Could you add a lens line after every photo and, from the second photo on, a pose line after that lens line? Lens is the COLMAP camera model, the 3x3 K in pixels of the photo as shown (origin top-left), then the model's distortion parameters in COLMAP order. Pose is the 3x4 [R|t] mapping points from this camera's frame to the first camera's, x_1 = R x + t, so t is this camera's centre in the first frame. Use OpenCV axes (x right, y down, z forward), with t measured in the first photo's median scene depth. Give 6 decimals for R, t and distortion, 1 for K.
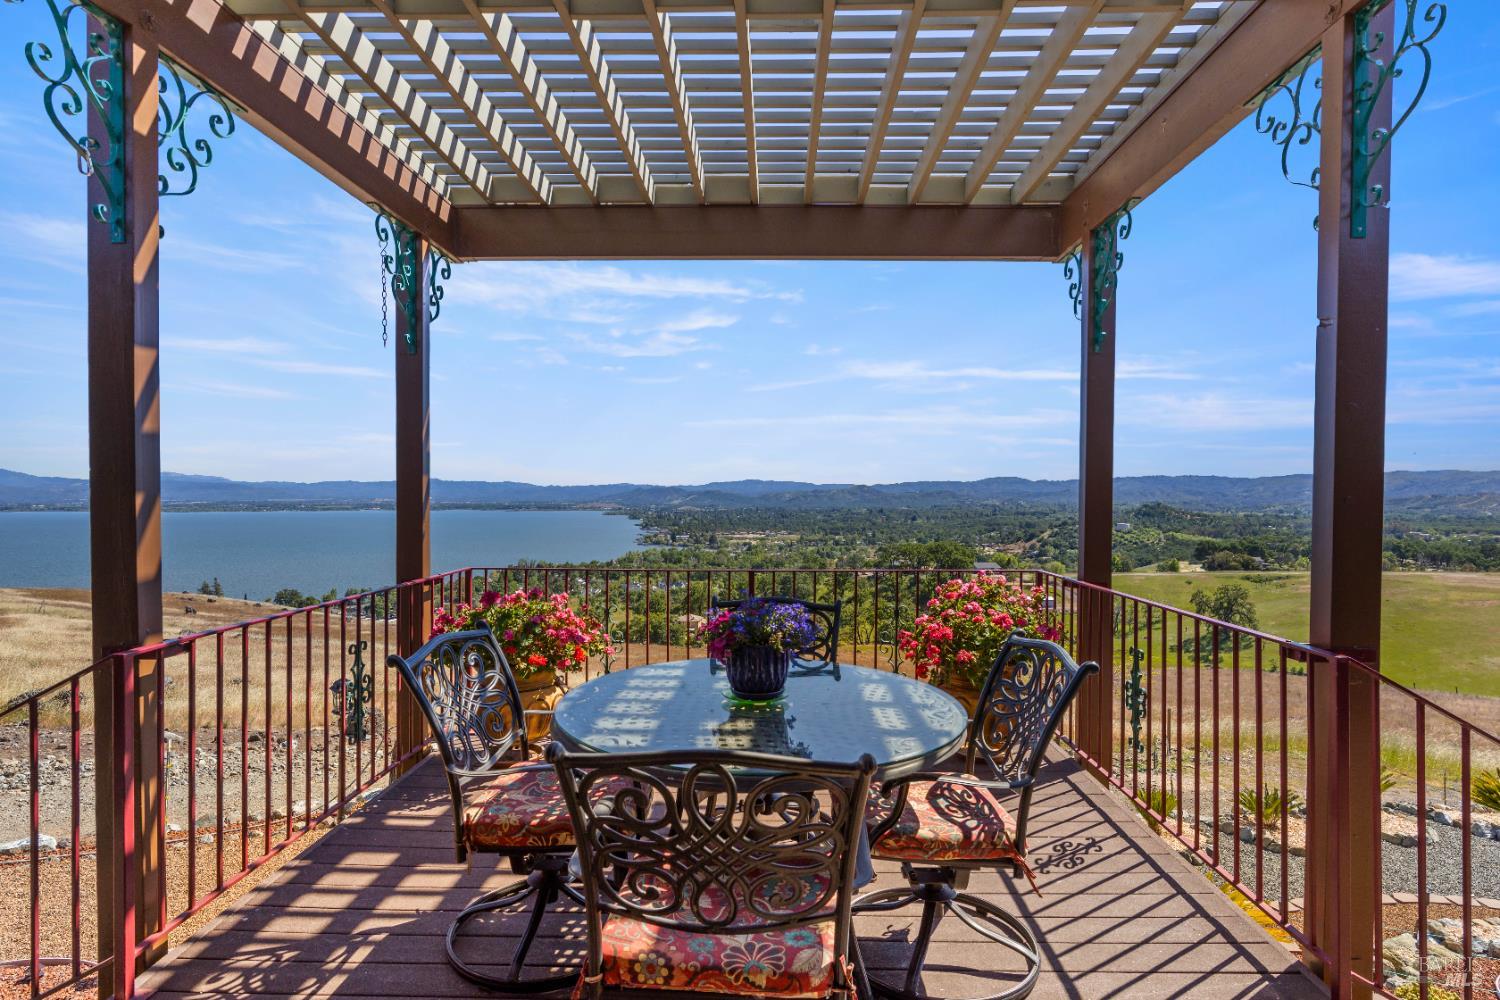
lens RADIAL K [[763.0, 0, 753.1], [0, 763.0, 510.5], [0, 0, 1]] dist [-0.009824, 0.000770]
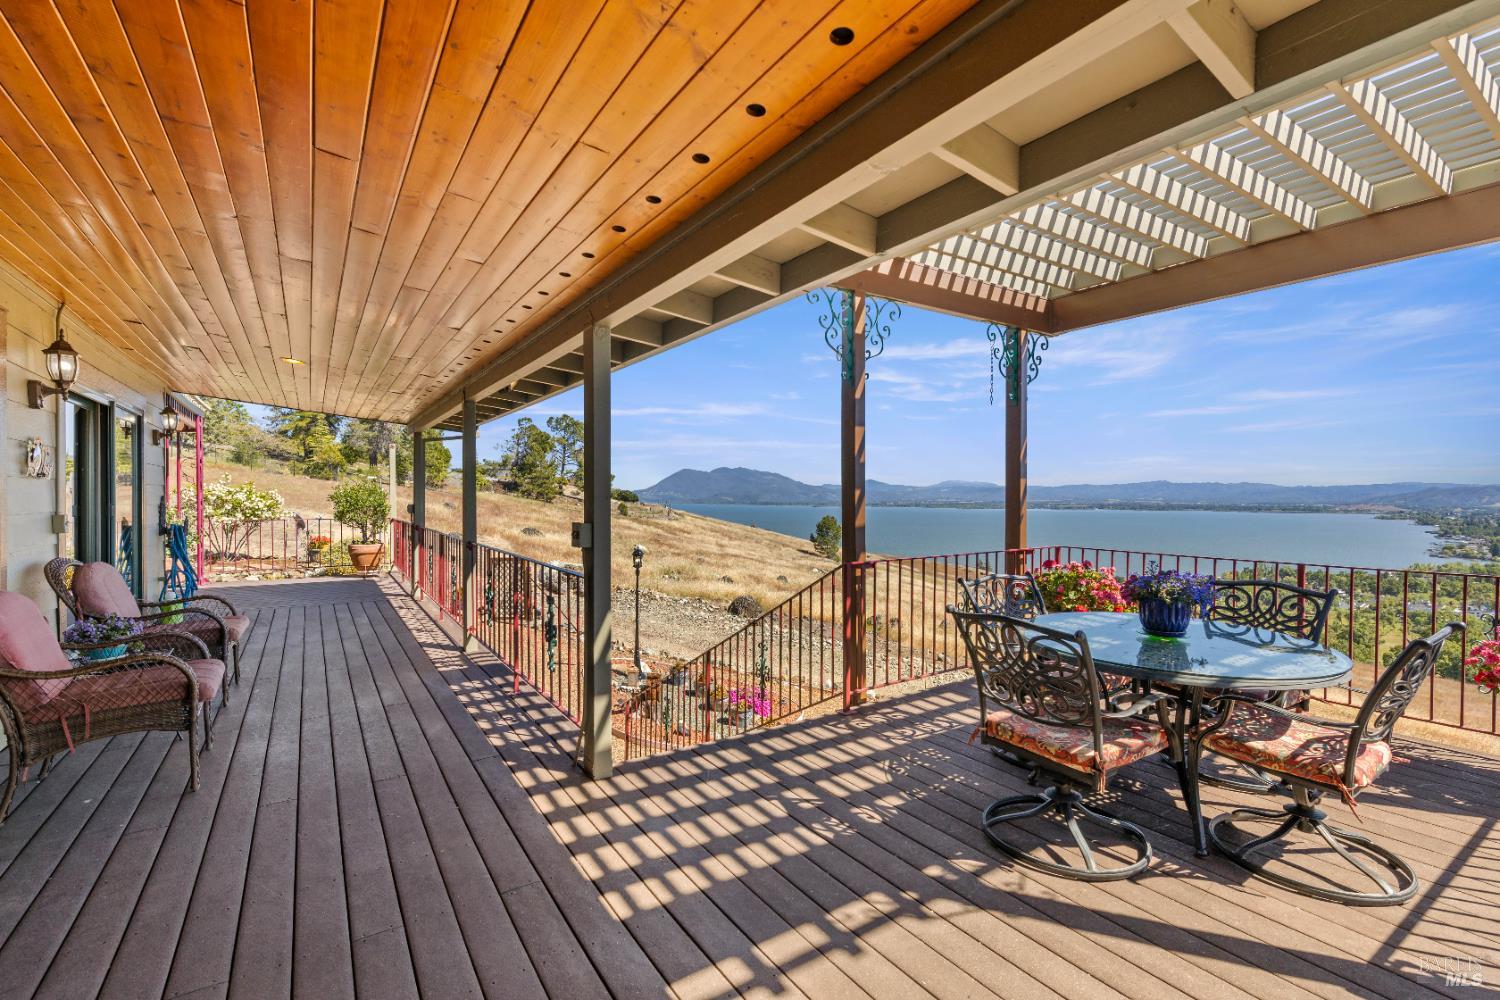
lens RADIAL K [[674.3, 0, 749.1], [0, 674.3, 501.6], [0, 0, 1]] dist [-0.000088, -0.000120]
pose [[0.567387, 0.005617, -0.823432, 0.526166], [-0.015916, 0.999865, -0.004146, 0.009367], [0.823297, 0.015459, 0.567400, -0.319811]]
